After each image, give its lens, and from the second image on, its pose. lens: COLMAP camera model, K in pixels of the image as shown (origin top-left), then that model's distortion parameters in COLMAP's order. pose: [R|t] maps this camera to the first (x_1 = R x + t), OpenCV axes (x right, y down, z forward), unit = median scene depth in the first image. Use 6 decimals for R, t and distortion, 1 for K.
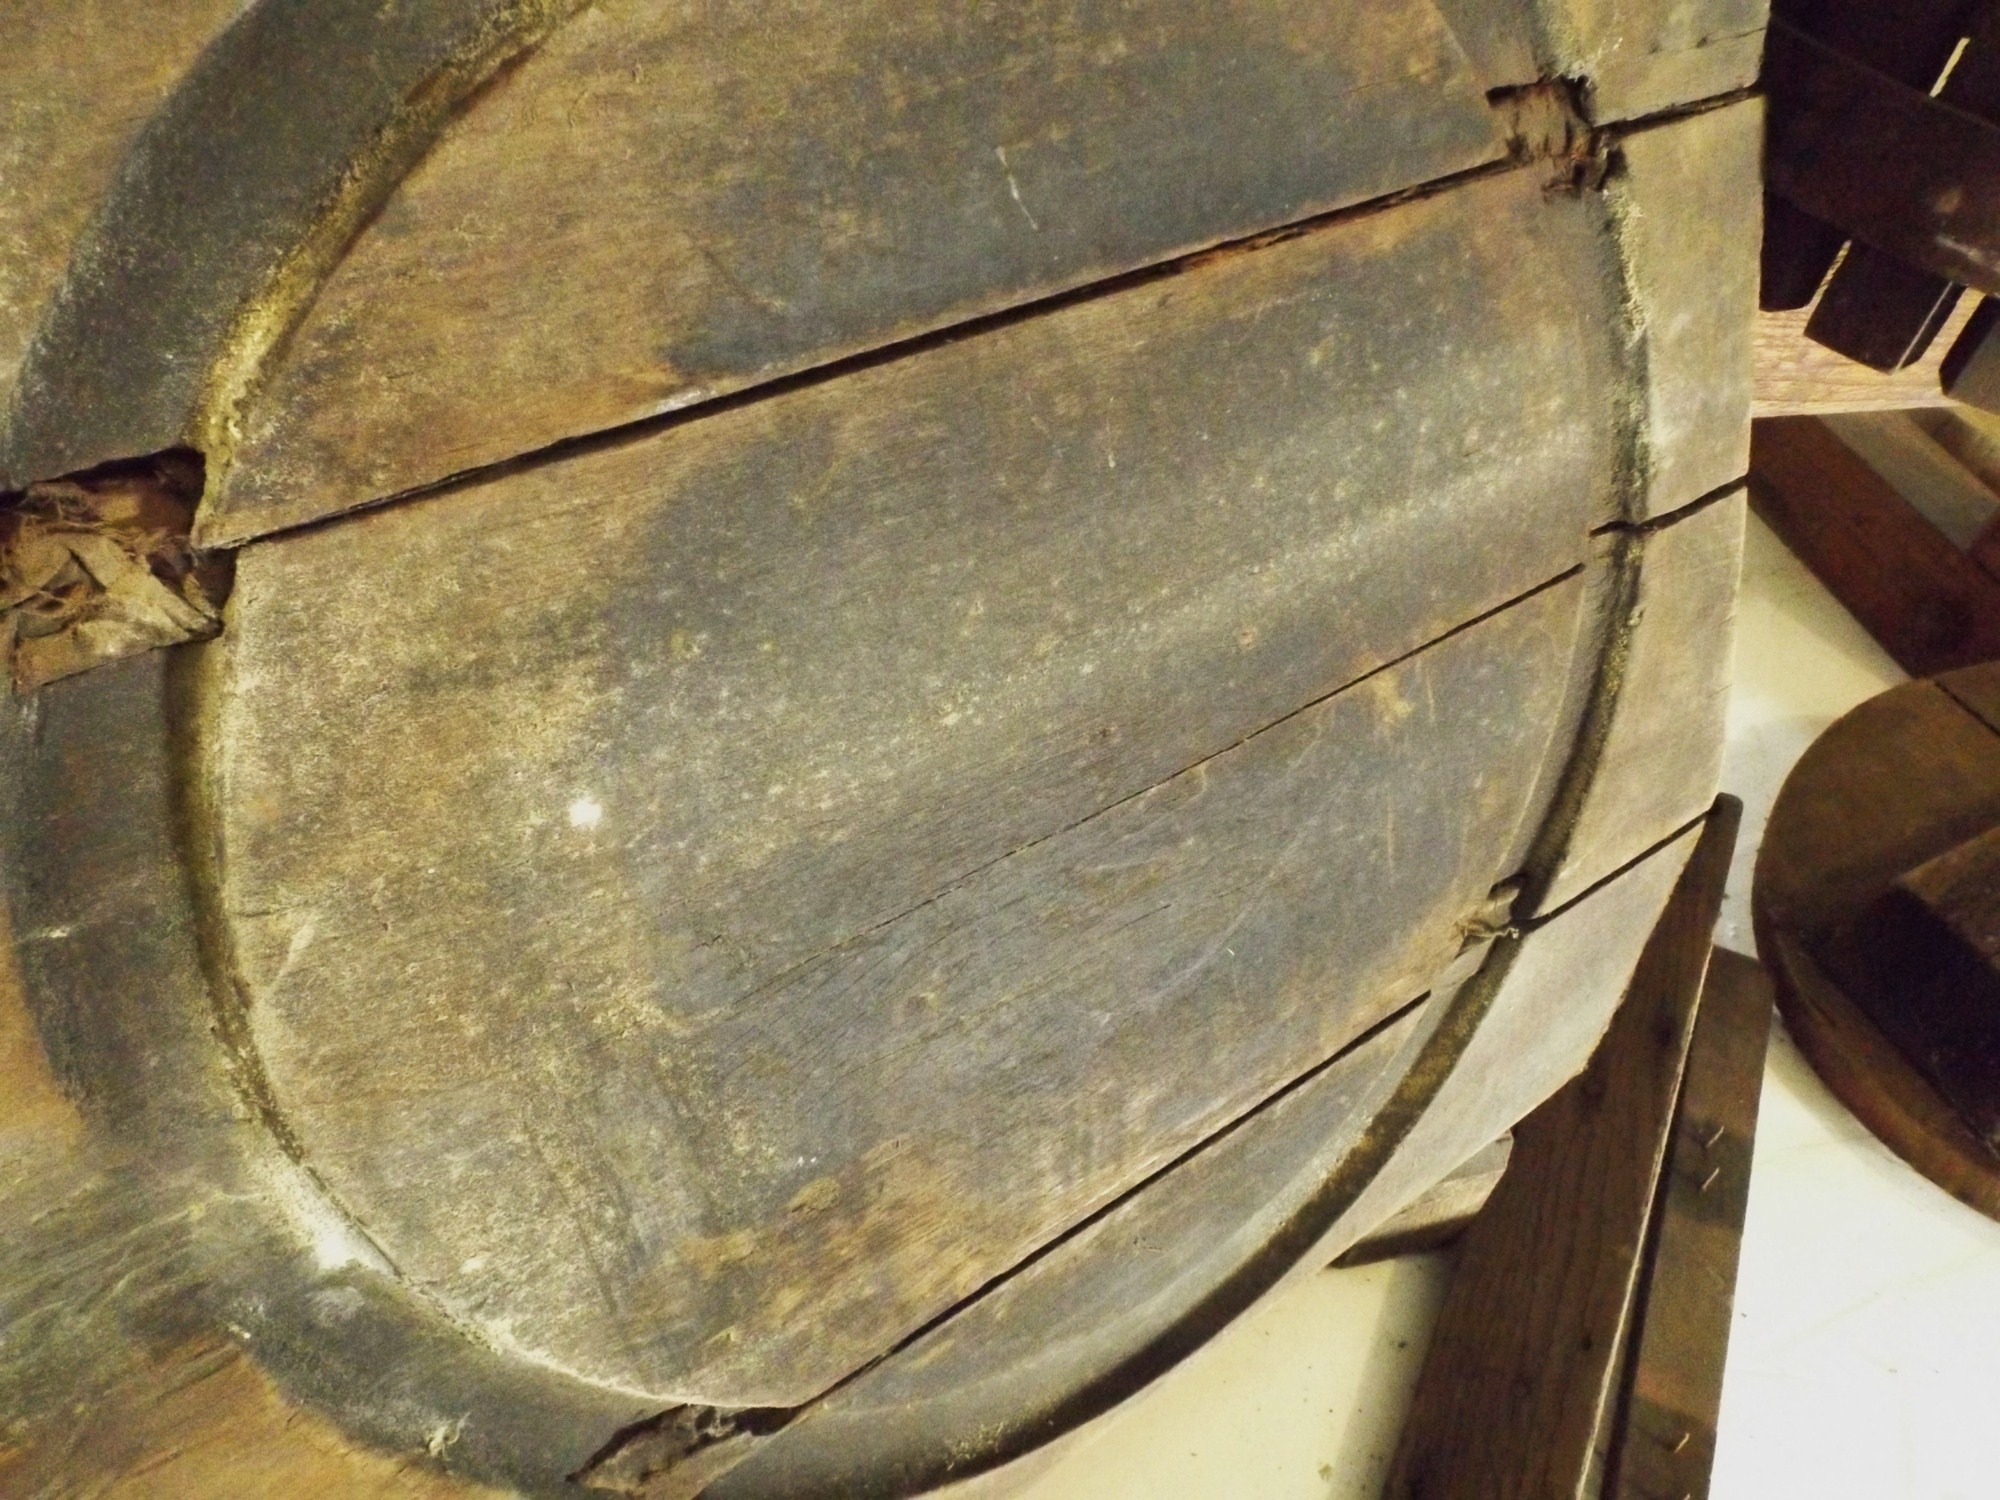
lens RADIAL K [[1432.5, 0, 1003.2], [0, 1432.5, 750.0], [0, 0, 1]] dist [0.005231, -0.017282]
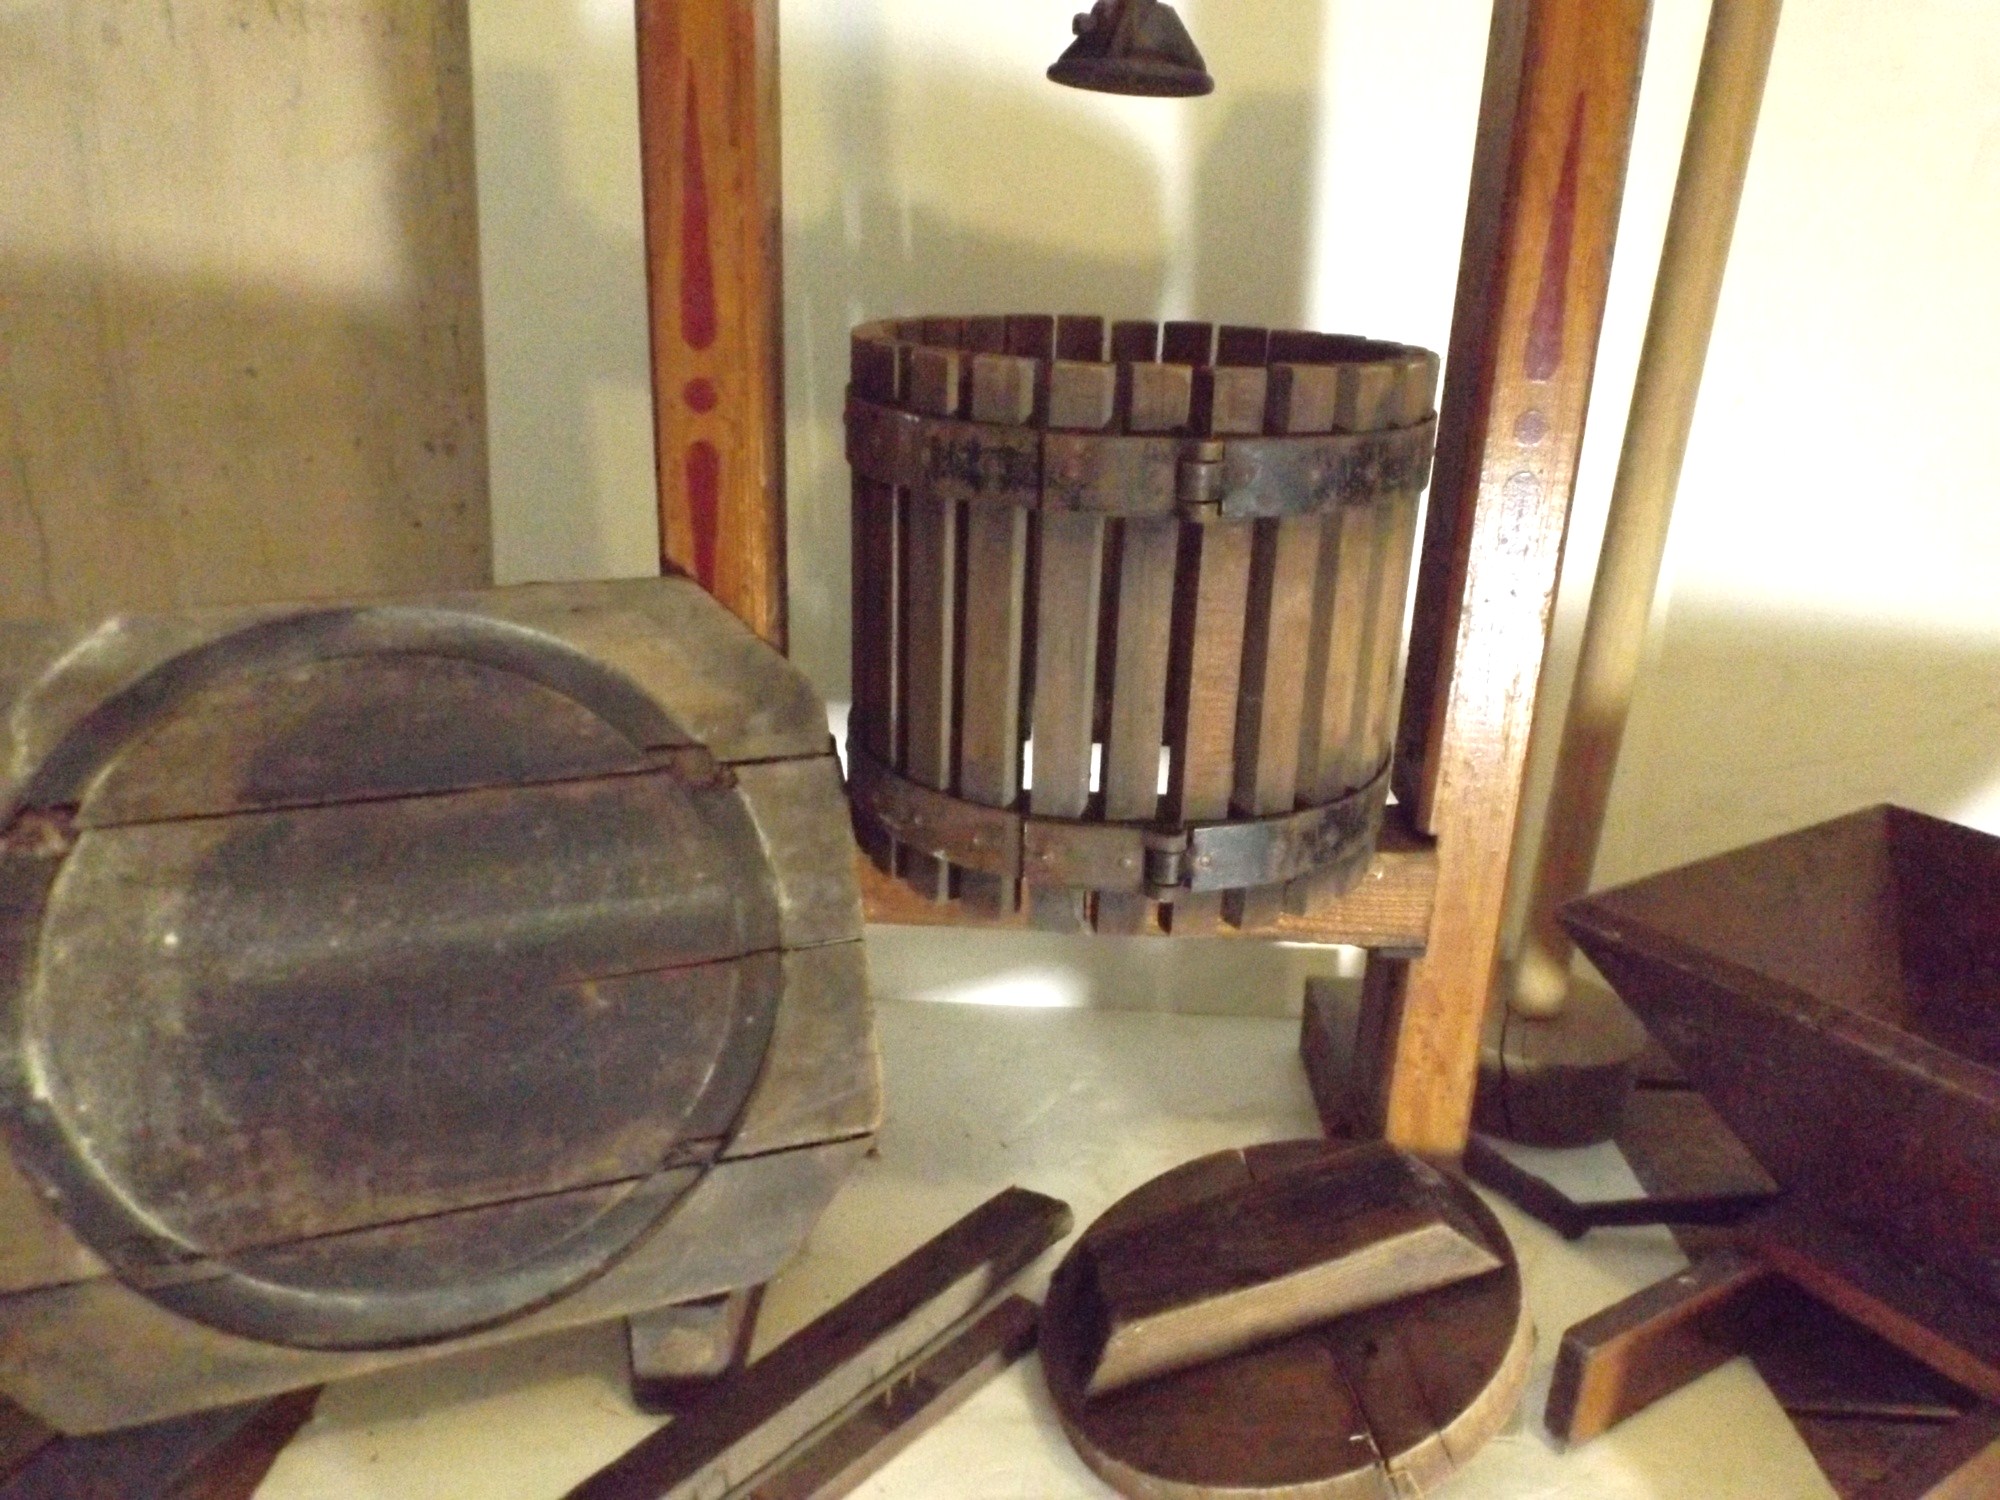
lens RADIAL K [[1432.5, 0, 1007.2], [0, 1432.5, 749.9], [0, 0, 1]] dist [0.005231, -0.017282]
pose [[0.964827, 0.028509, -0.261334, 1.670420], [-0.148574, 0.879244, -0.452609, 0.612451], [0.216873, 0.475517, 0.852555, -1.032244]]
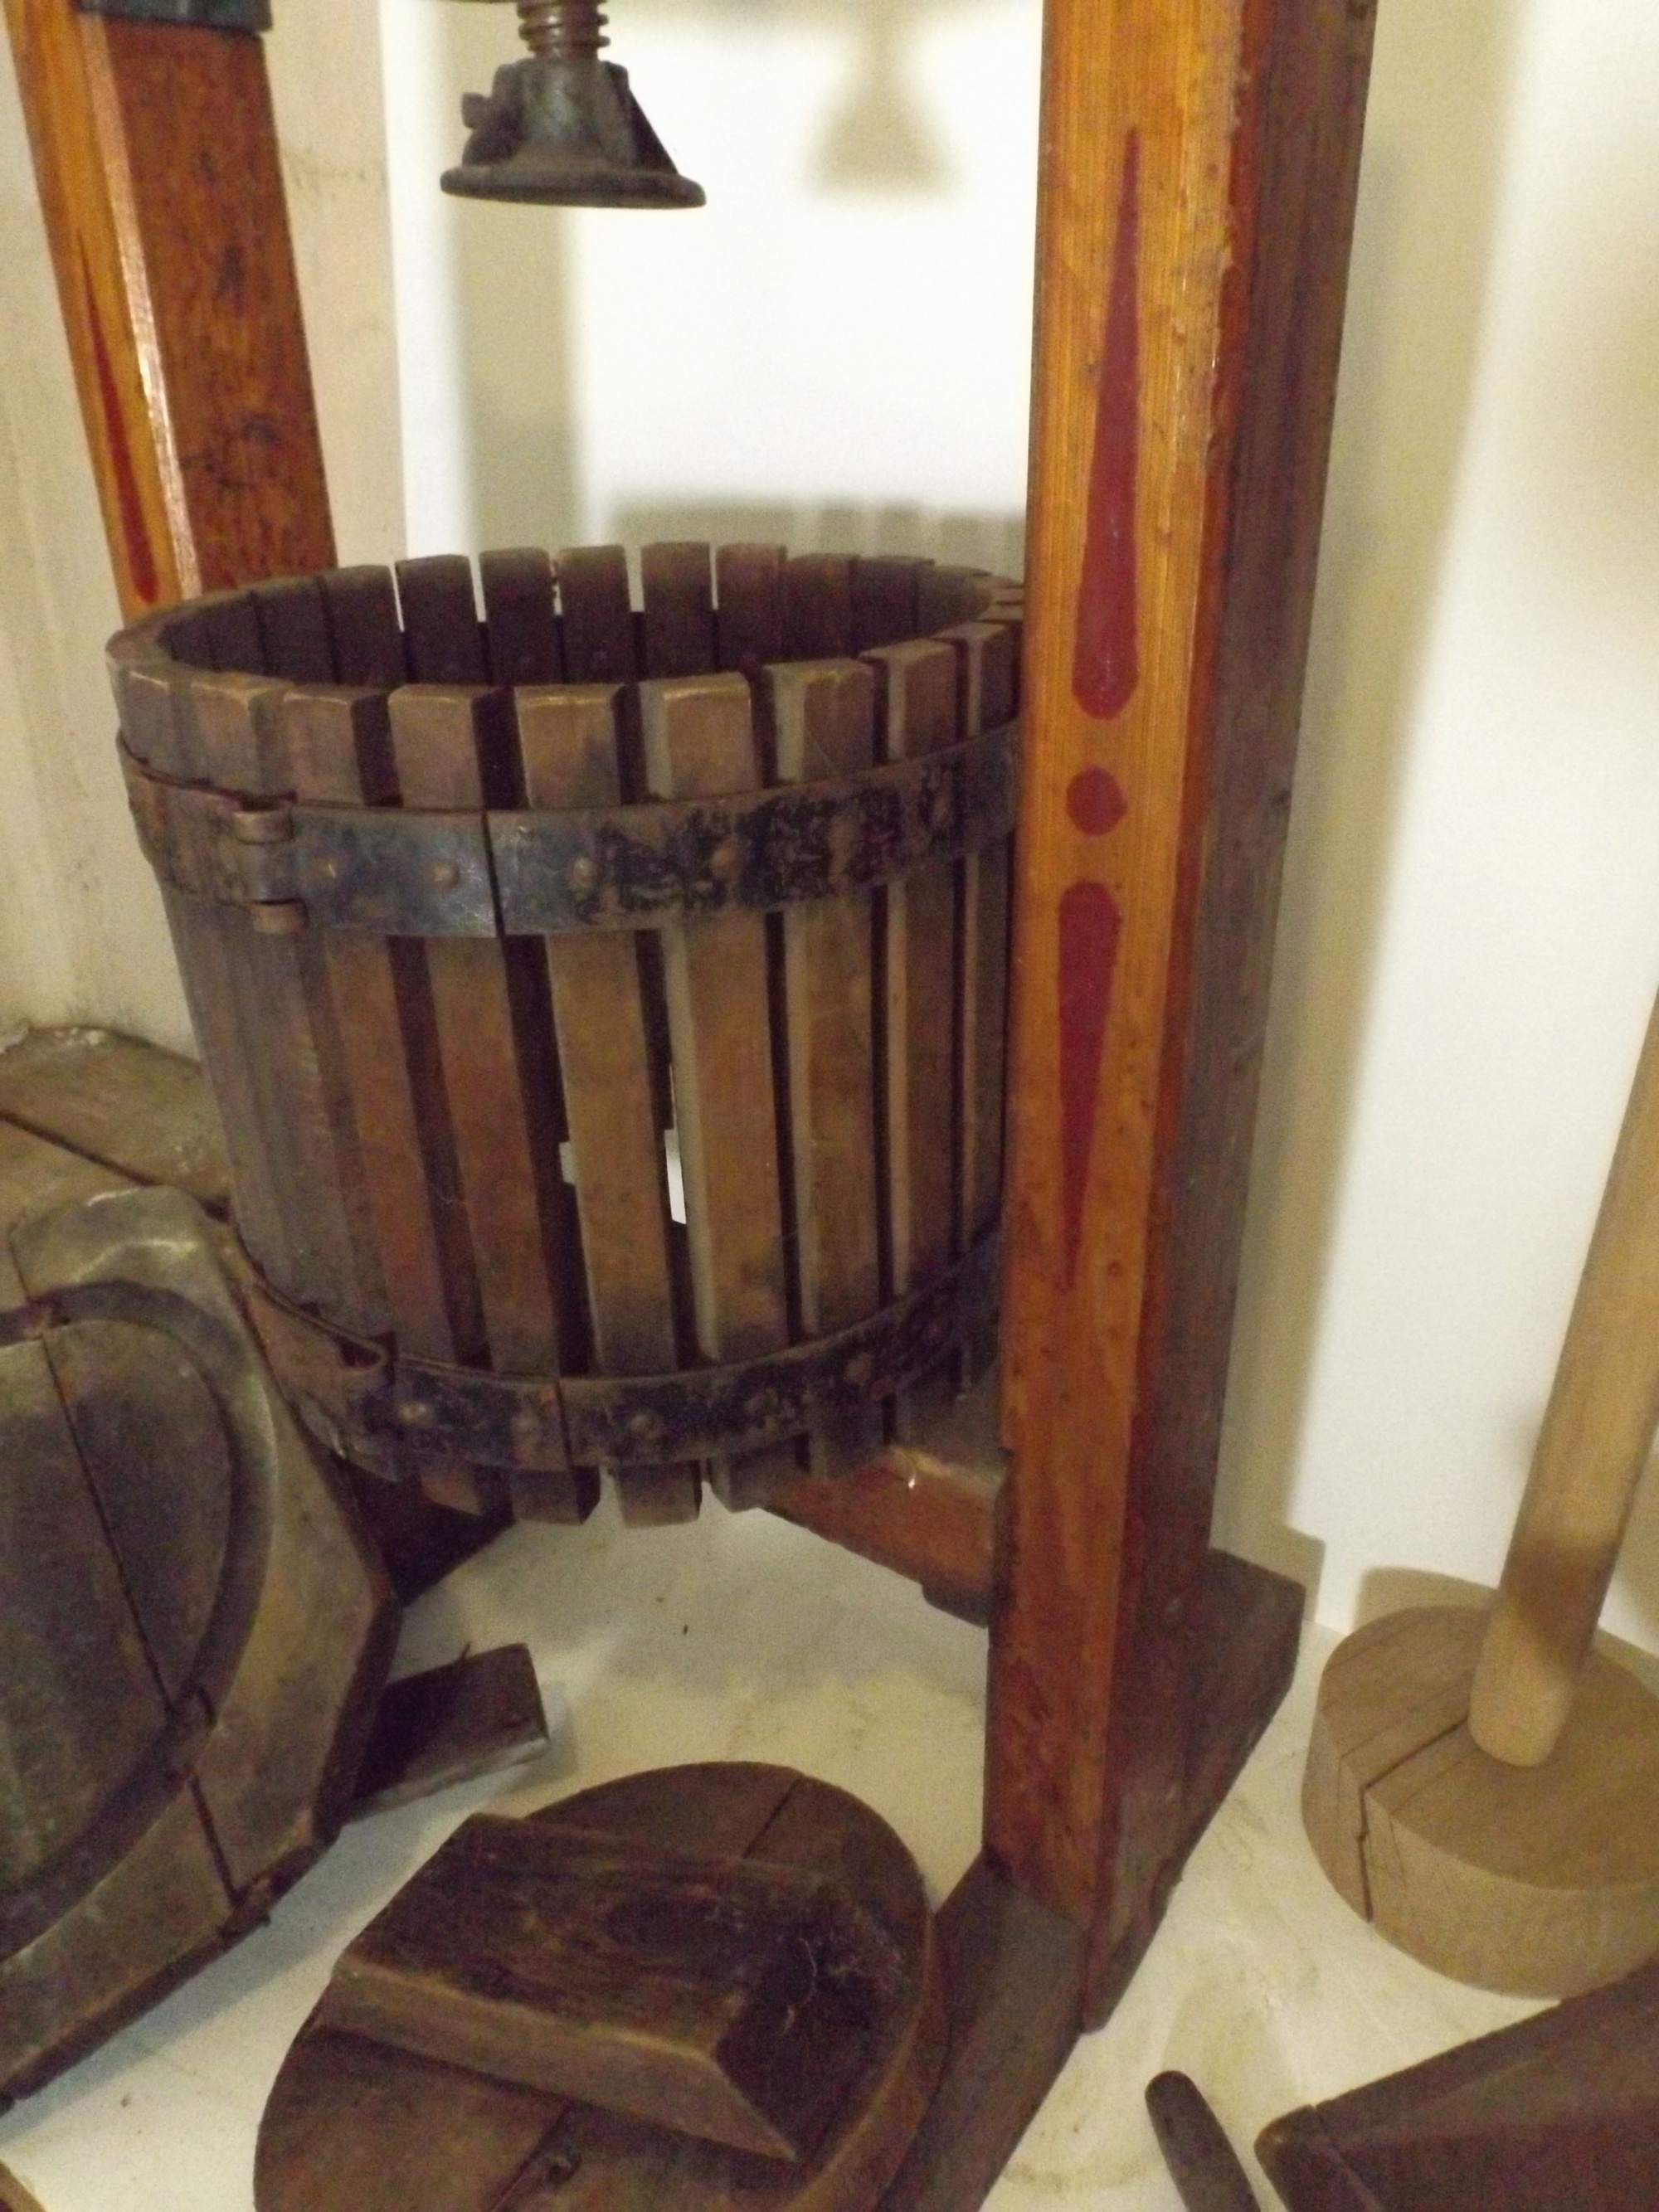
lens RADIAL K [[1584.4, 0, 822.6], [0, 1584.4, 1107.5], [0, 0, 1]] dist [0.005231, -0.017282]
pose [[0.170890, 0.102828, -0.979910, 2.726273], [-0.983686, 0.074536, -0.163727, -1.065647], [0.056203, 0.991903, 0.113888, -0.015093]]
